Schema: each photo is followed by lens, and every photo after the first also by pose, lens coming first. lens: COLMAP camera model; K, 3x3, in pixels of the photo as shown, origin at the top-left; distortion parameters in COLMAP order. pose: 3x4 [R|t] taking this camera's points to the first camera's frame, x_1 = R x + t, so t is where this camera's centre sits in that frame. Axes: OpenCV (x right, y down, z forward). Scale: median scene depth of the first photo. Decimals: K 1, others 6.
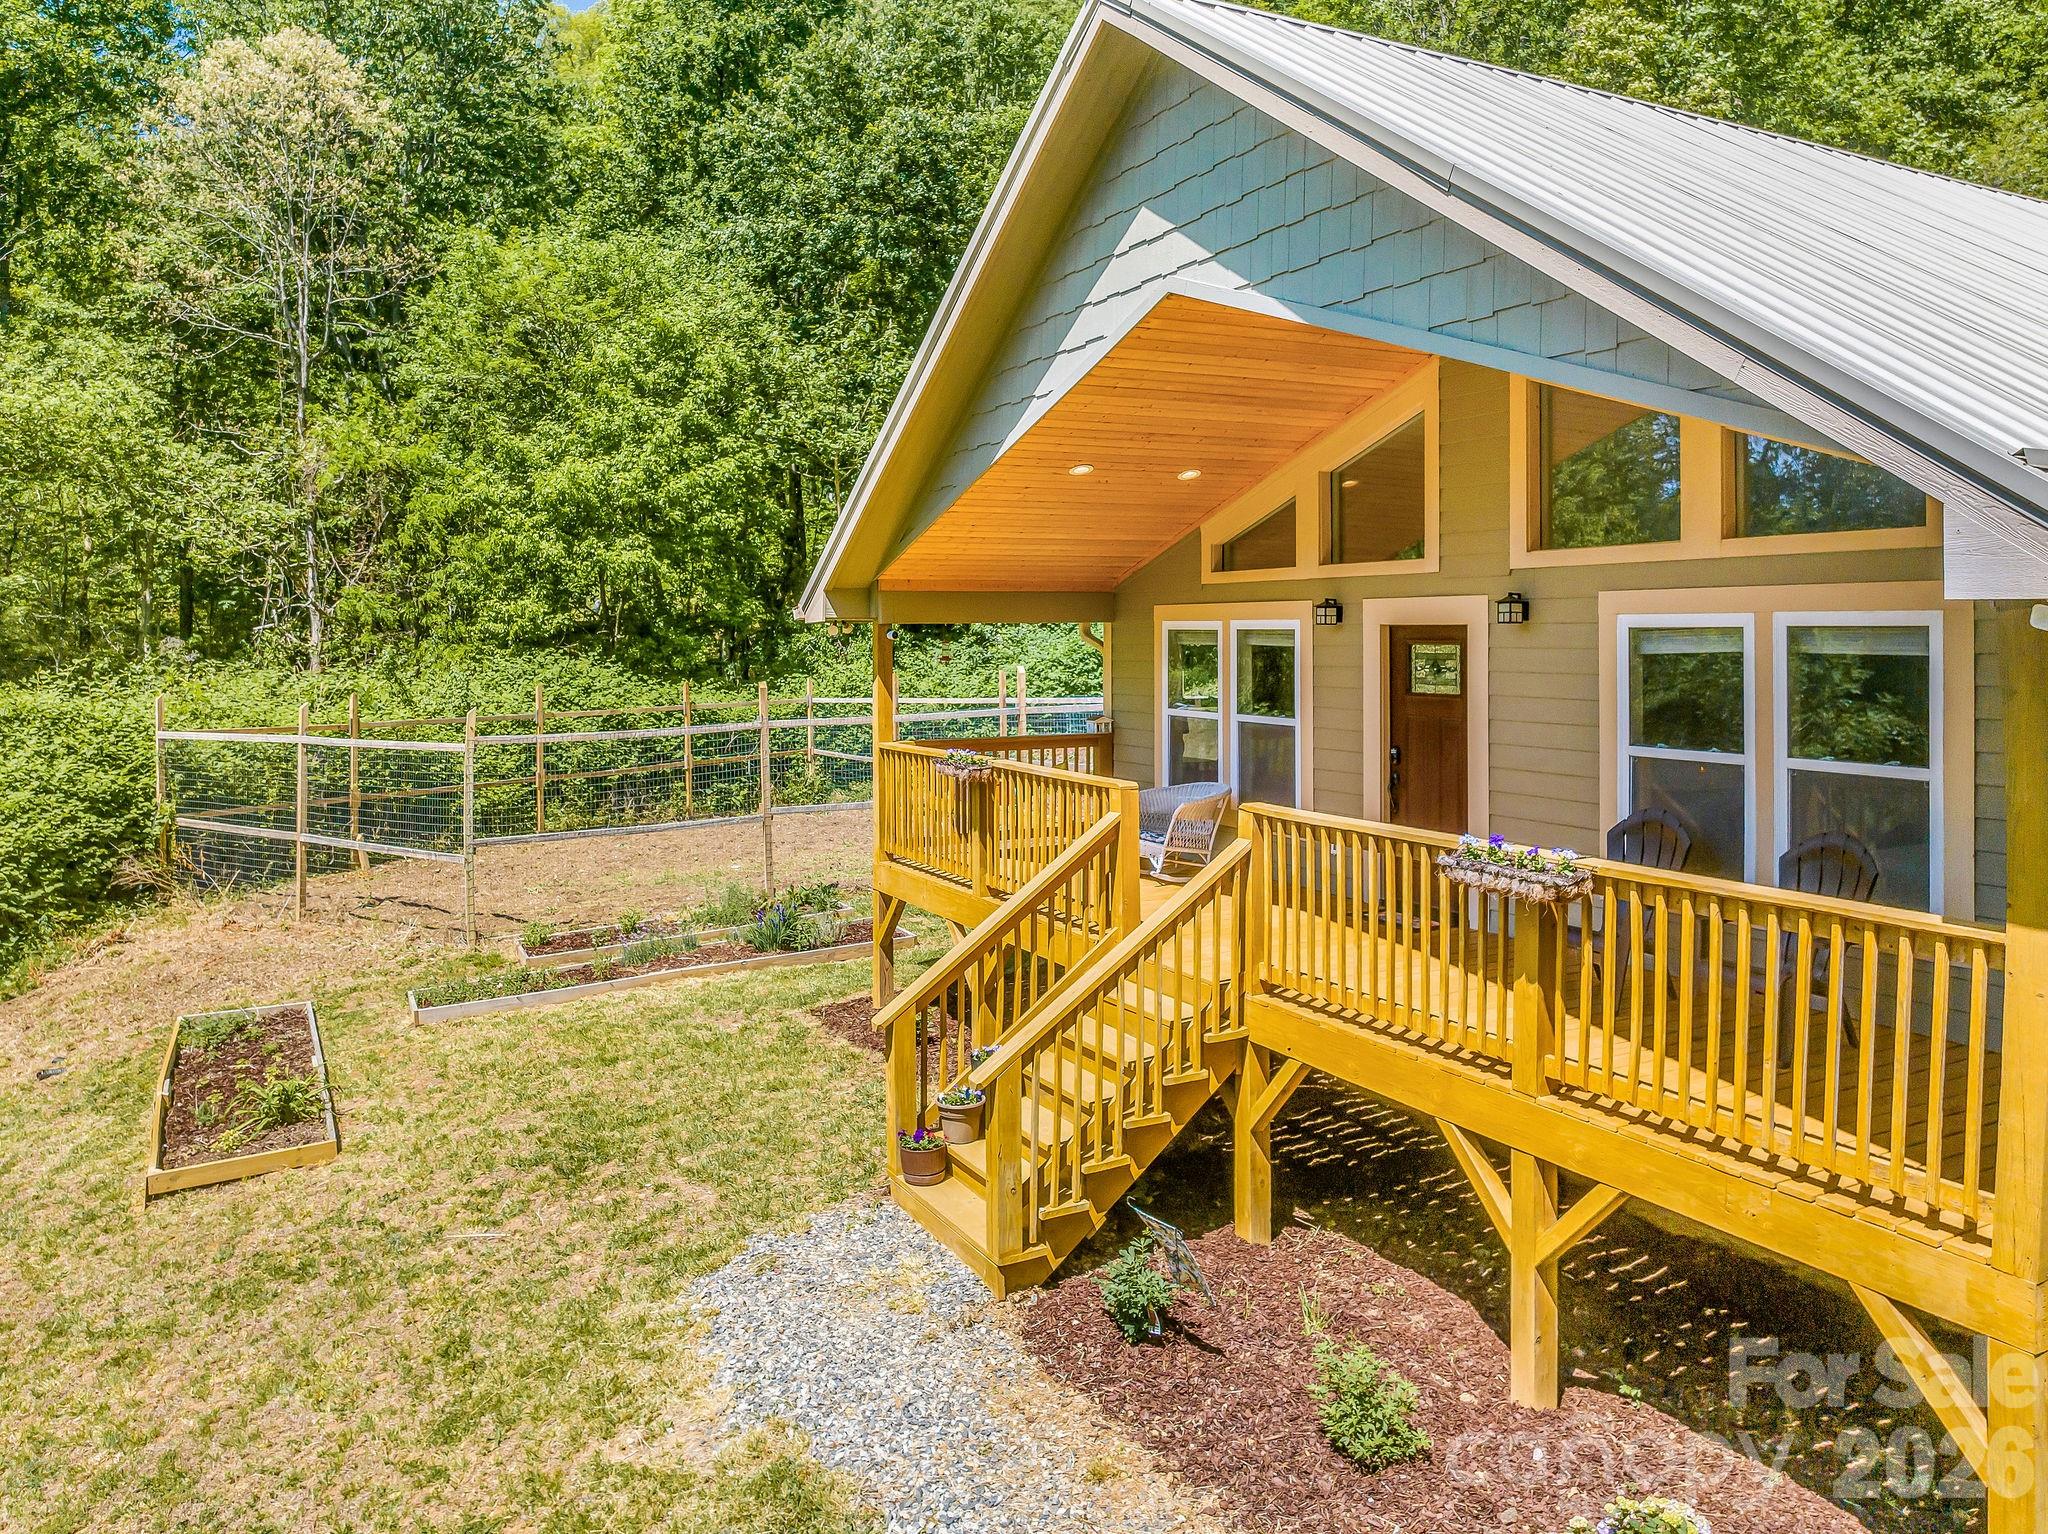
lens RADIAL K [[1494.8, 0, 1020.2], [0, 1494.8, 732.7], [0, 0, 1]] dist [-0.041594, 0.003965]
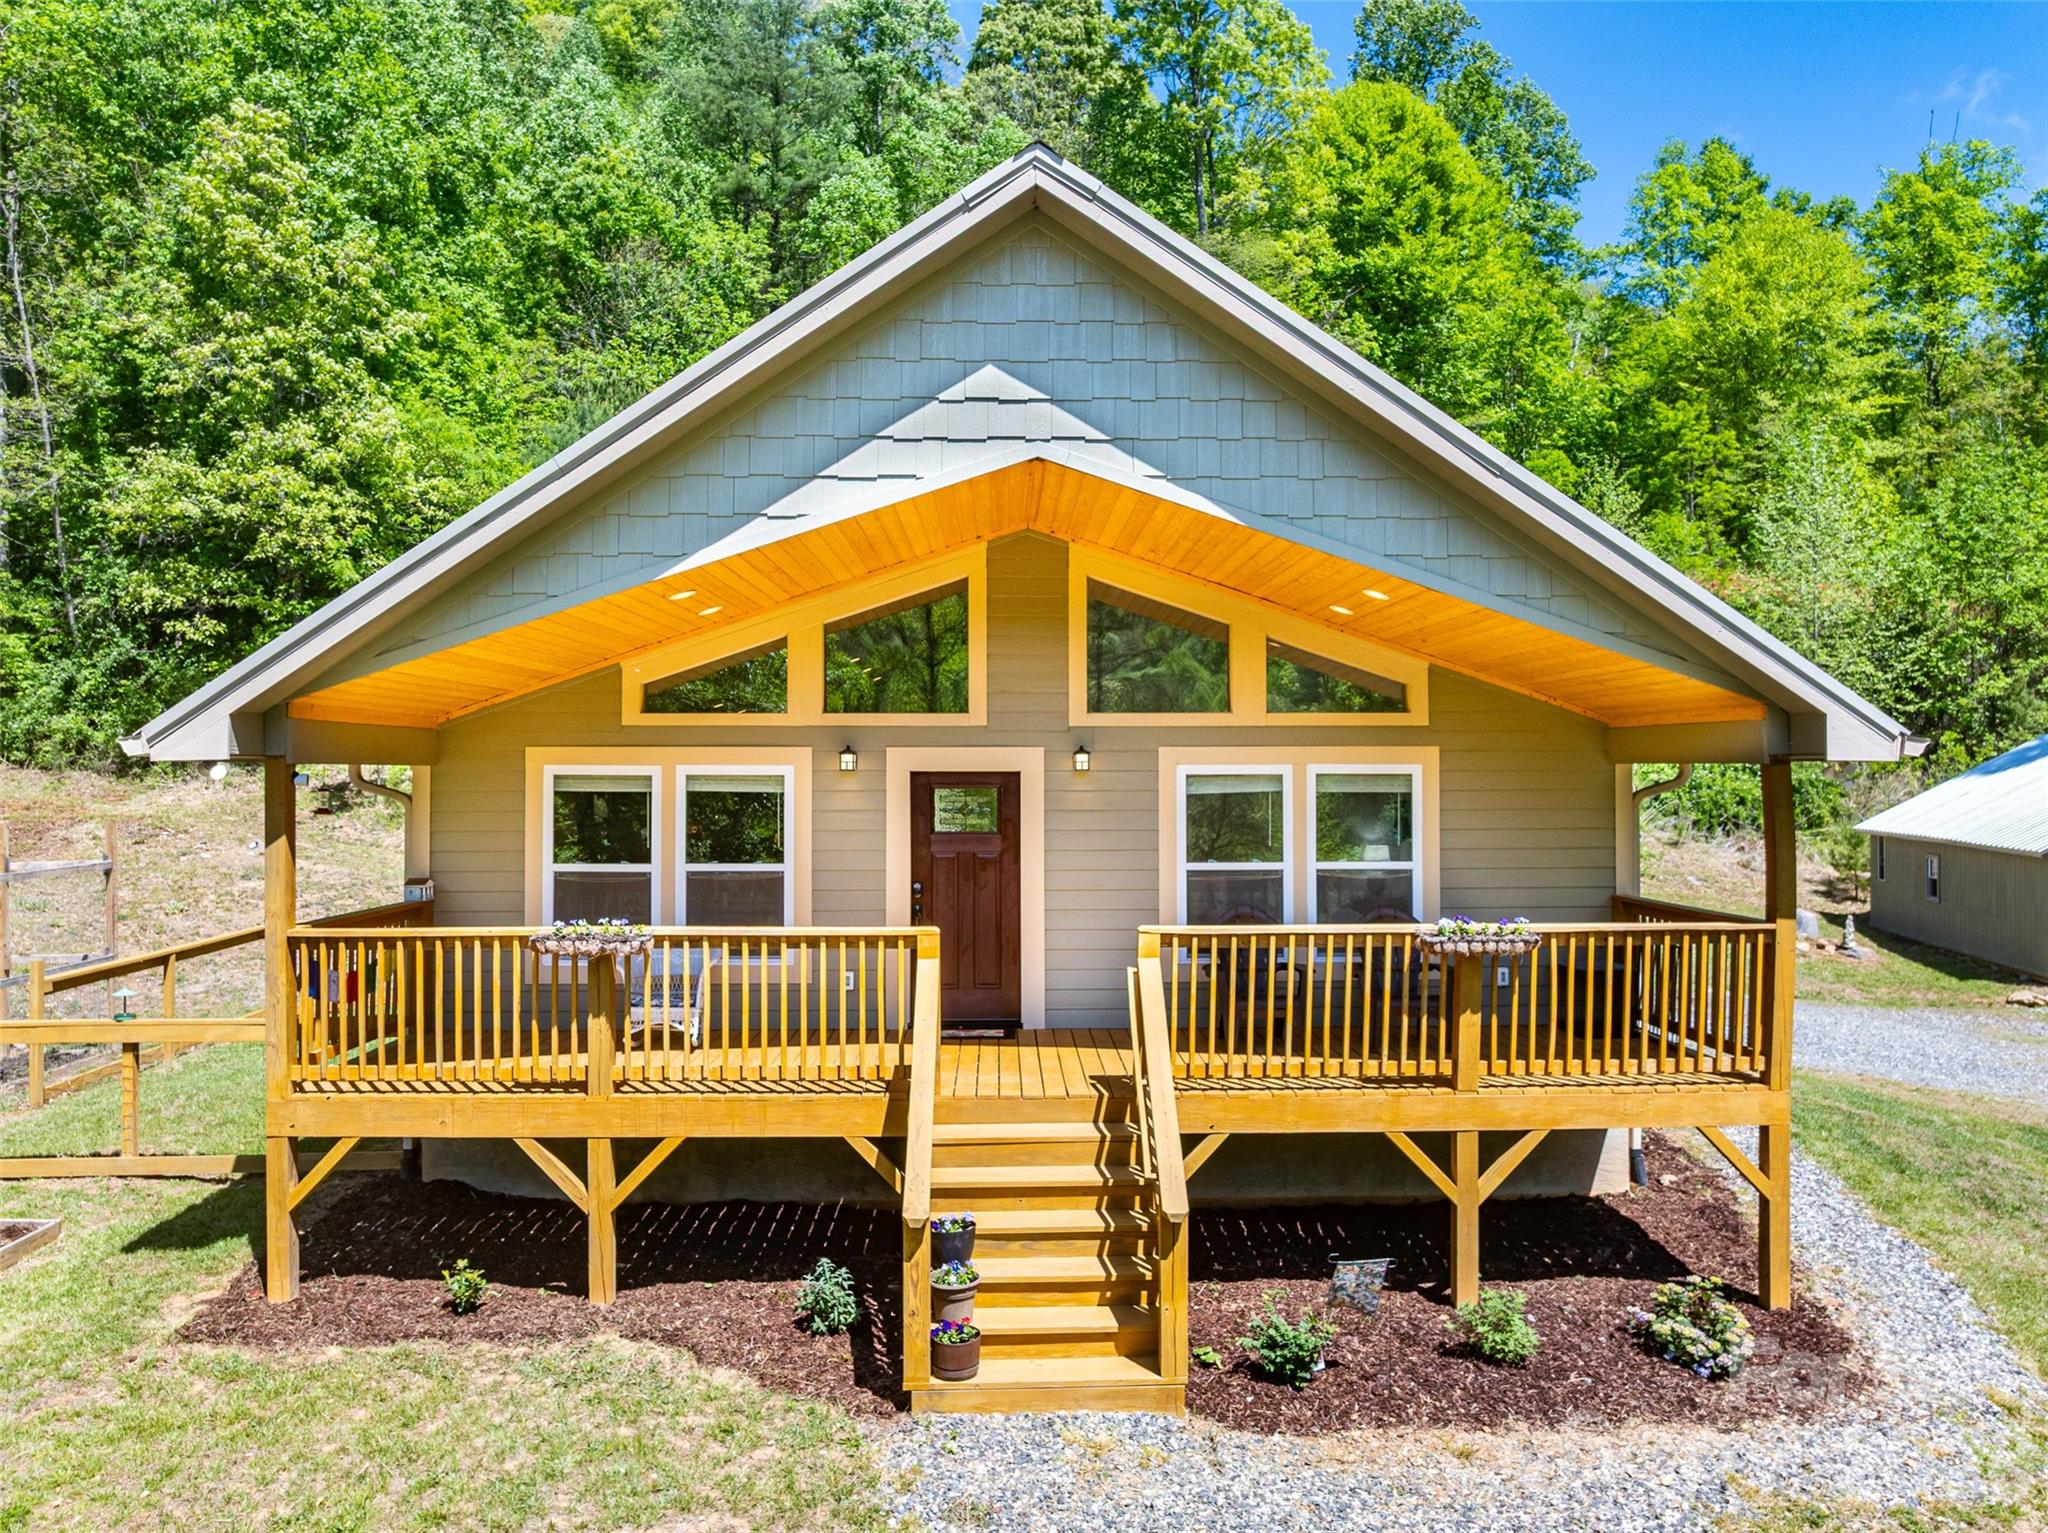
lens RADIAL K [[1469.1, 0, 1026.6], [0, 1469.1, 835.2], [0, 0, 1]] dist [-0.004834, -0.000361]
pose [[0.432736, -0.025531, 0.901159, -0.731631], [0.059547, 0.998225, -0.000313, -0.020722], [-0.899552, 0.053797, 0.433488, 0.479516]]
